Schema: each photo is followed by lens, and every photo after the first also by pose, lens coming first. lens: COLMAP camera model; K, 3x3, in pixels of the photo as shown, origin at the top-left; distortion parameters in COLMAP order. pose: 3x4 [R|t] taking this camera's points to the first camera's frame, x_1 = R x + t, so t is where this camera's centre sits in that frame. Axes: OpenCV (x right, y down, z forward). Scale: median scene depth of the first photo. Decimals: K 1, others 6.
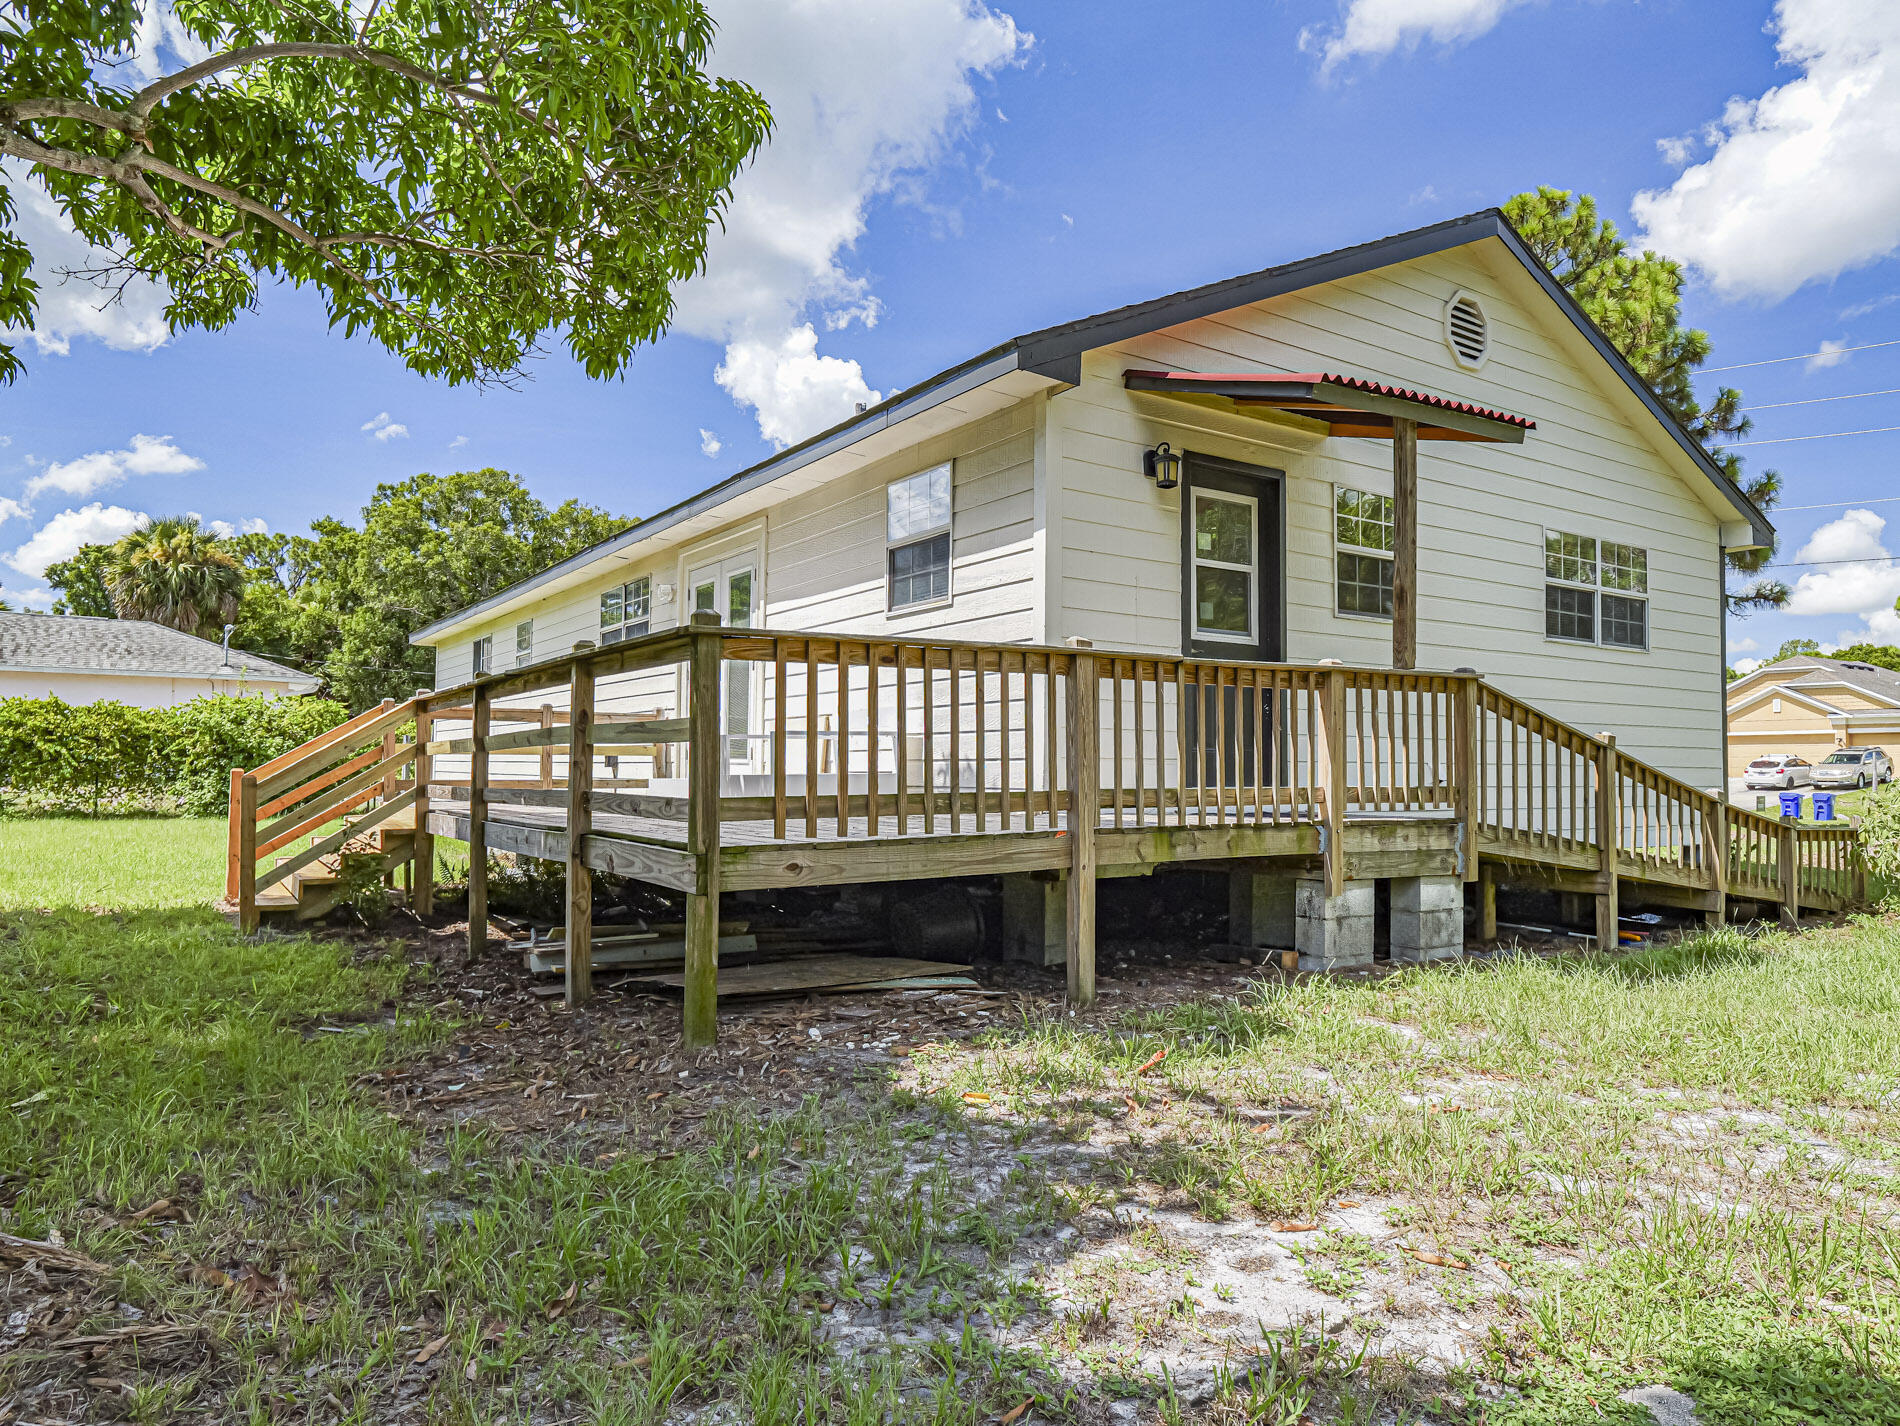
lens RADIAL K [[1217.5, 0, 947.9], [0, 1217.5, 720.3], [0, 0, 1]] dist [0.000429, 0.000036]
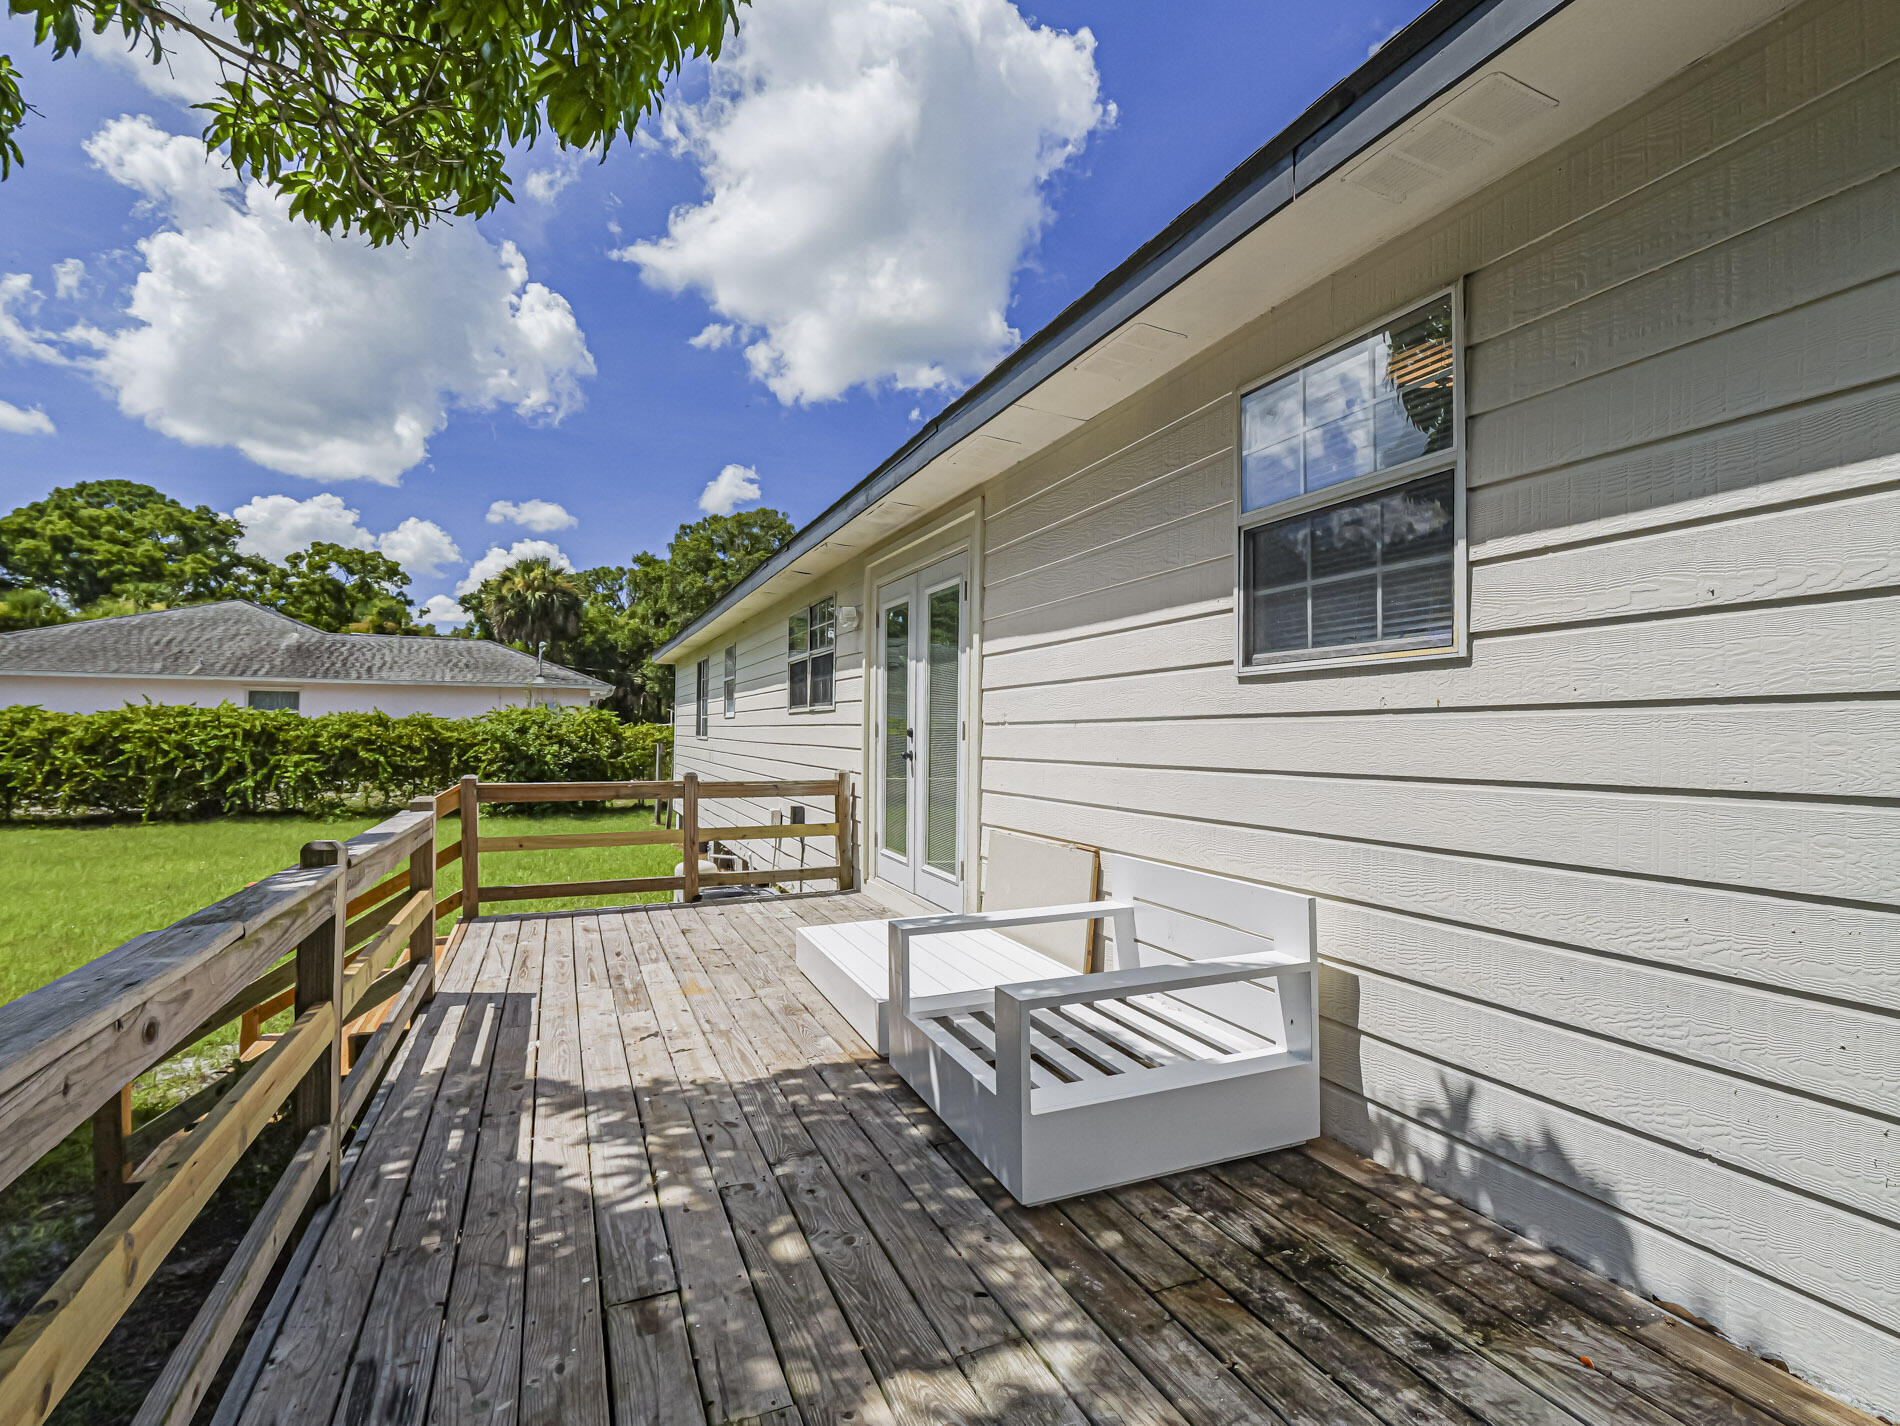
lens RADIAL K [[905.4, 0, 954.6], [0, 905.4, 715.3], [0, 0, 1]] dist [-0.000149, -0.000017]
pose [[0.983874, -0.005186, -0.178786, -0.017751], [0.009537, 0.999679, 0.023489, -0.014695], [0.178606, -0.024815, 0.983608, 0.119782]]
